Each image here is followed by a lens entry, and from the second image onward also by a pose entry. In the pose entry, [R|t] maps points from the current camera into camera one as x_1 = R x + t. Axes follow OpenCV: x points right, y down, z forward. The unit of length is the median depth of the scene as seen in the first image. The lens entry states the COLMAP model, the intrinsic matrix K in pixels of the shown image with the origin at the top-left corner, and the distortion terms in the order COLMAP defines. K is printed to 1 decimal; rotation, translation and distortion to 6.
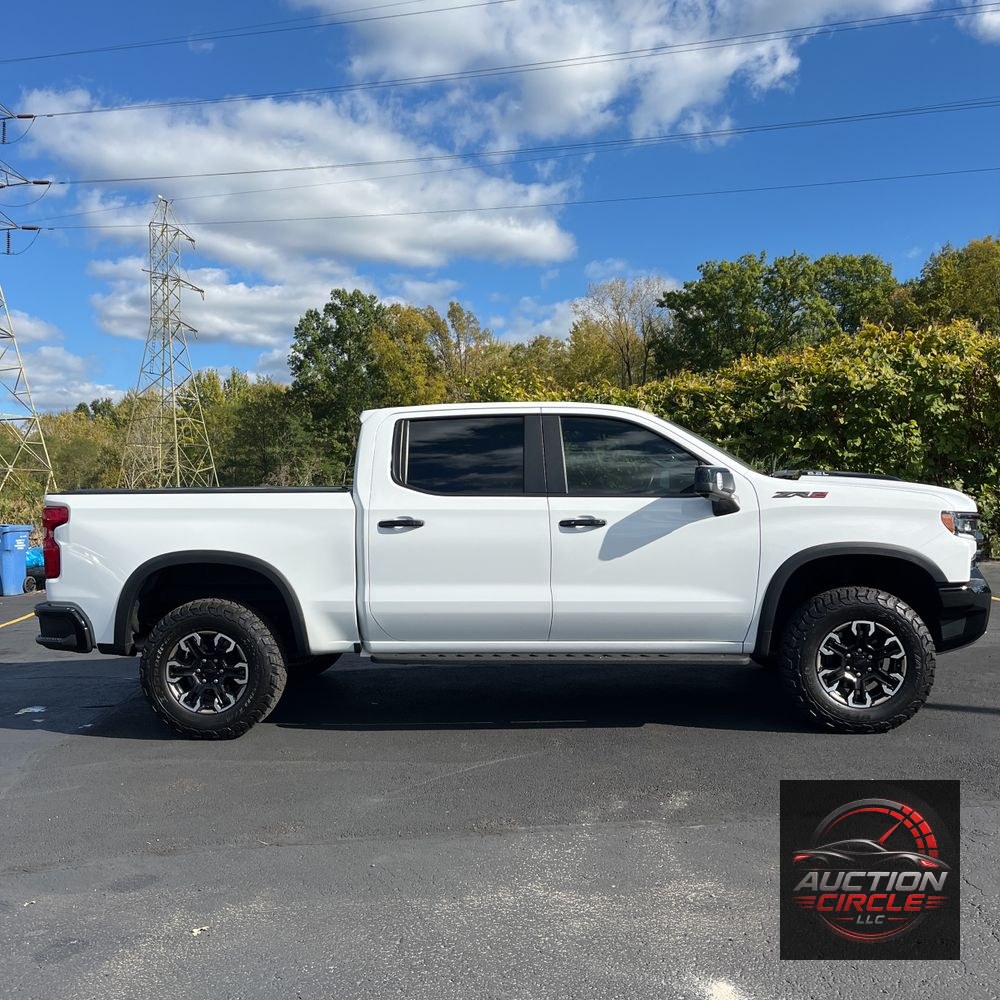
lens RADIAL K [[1026.9, 0, 491.0], [0, 1026.9, 475.2], [0, 0, 1]] dist [0.020458, 0.000000]
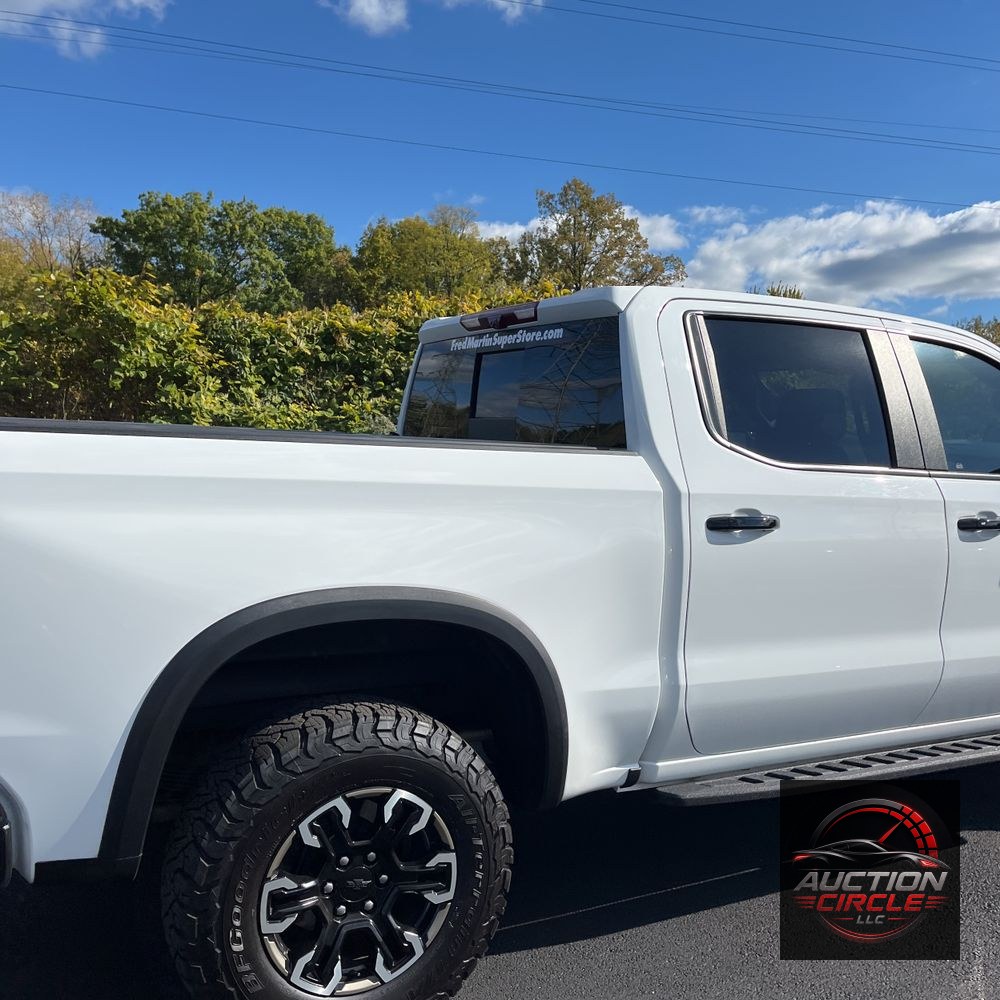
lens RADIAL K [[1026.9, 0, 505.3], [0, 1026.9, 495.6], [0, 0, 1]] dist [0.020458, 0.000000]
pose [[0.835755, 0.017841, 0.548812, -0.176867], [-0.053935, 0.997306, 0.049714, 0.005997], [-0.546447, -0.071148, 0.834466, 0.252706]]
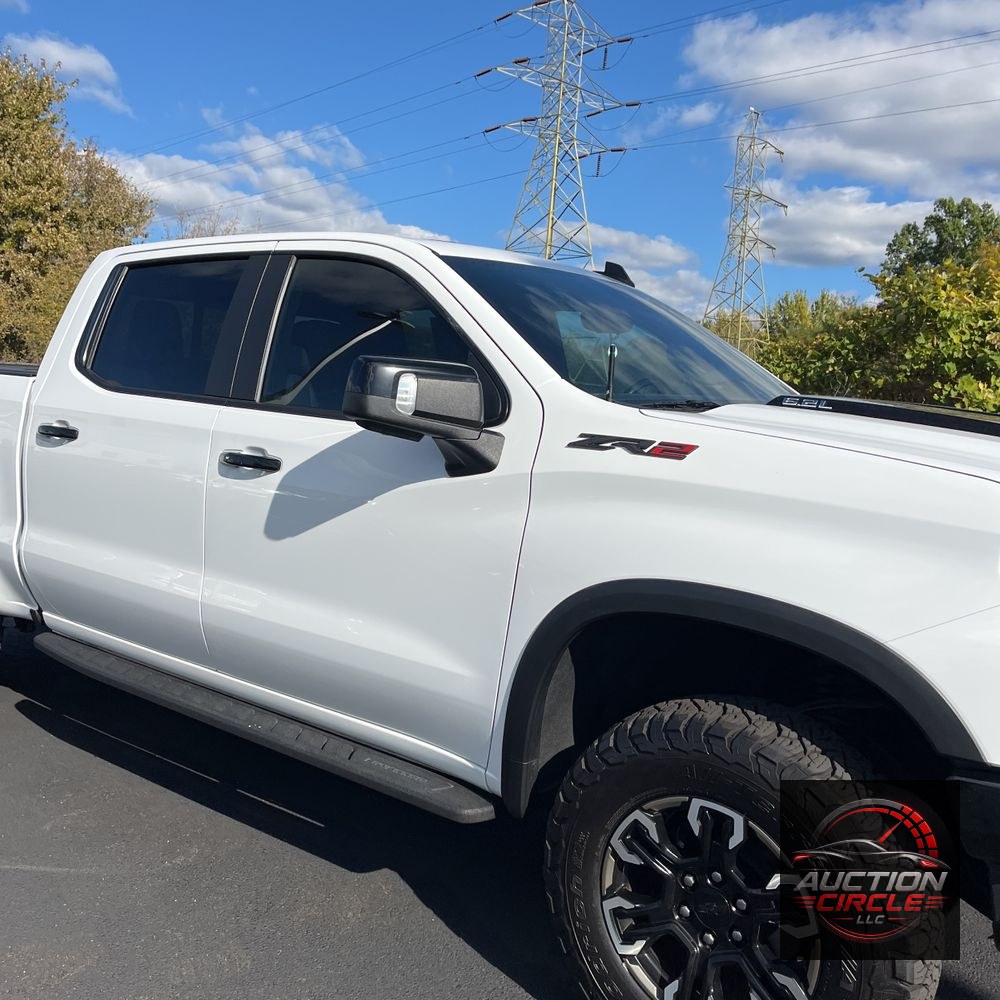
lens RADIAL K [[1026.9, 0, 487.8], [0, 1026.9, 480.0], [0, 0, 1]] dist [0.020458, 0.000000]
pose [[0.823868, 0.113753, -0.555249, 0.181761], [-0.071843, 0.992710, 0.096776, -0.000756], [0.562210, -0.039840, 0.826035, 0.247099]]
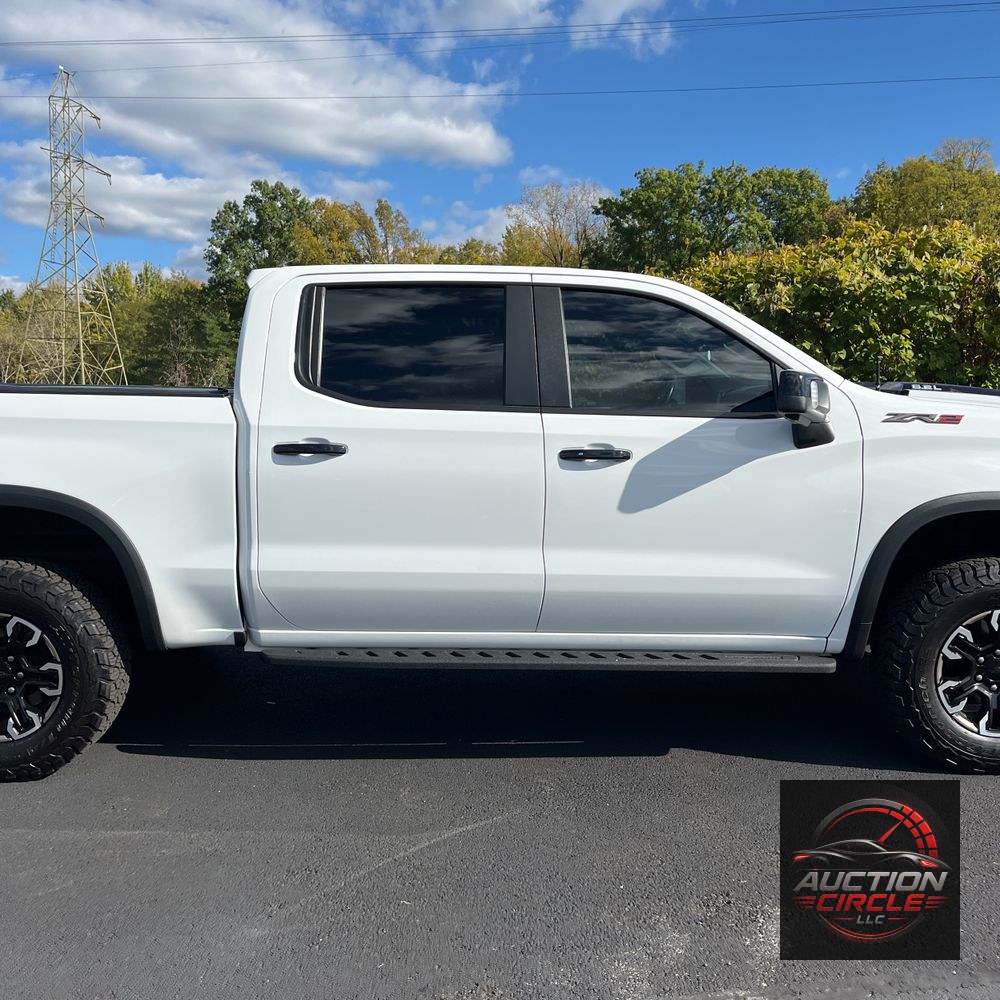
lens RADIAL K [[1026.9, 0, 502.9], [0, 1026.9, 468.1], [0, 0, 1]] dist [0.020458, 0.000000]
pose [[0.996177, 0.019533, 0.085149, -0.008842], [-0.026386, 0.996437, 0.080107, 0.001918], [-0.083280, -0.082047, 0.993143, 0.139372]]
